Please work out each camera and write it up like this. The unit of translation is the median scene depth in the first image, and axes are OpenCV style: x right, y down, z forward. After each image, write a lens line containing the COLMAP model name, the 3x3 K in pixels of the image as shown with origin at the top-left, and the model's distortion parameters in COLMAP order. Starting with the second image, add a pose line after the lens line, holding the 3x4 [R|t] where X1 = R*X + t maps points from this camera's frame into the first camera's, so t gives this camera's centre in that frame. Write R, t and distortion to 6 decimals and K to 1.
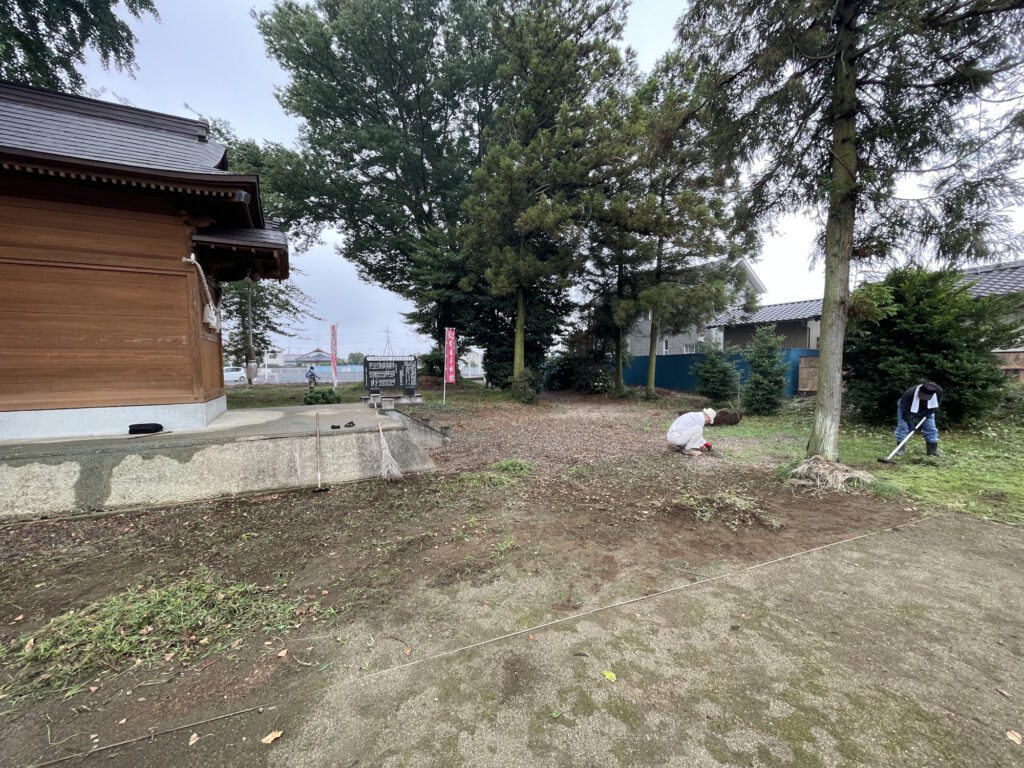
lens RADIAL K [[413.0, 0, 509.0], [0, 413.0, 386.1], [0, 0, 1]] dist [-0.000850, 0.000396]
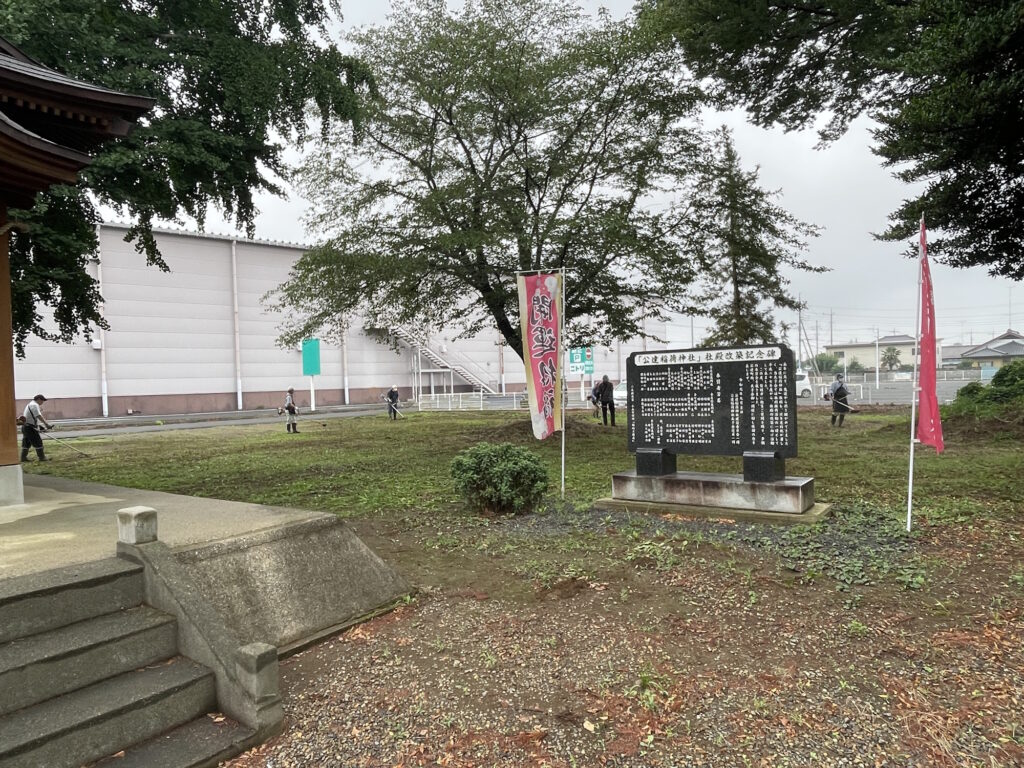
lens RADIAL K [[686.3, 0, 509.0], [0, 686.3, 386.7], [0, 0, 1]] dist [0.037291, -0.000879]
pose [[0.448982, -0.000900, -0.893540, 0.105017], [-0.017582, 0.999797, -0.009842, -0.033767], [0.893368, 0.020129, 0.448875, 0.587029]]
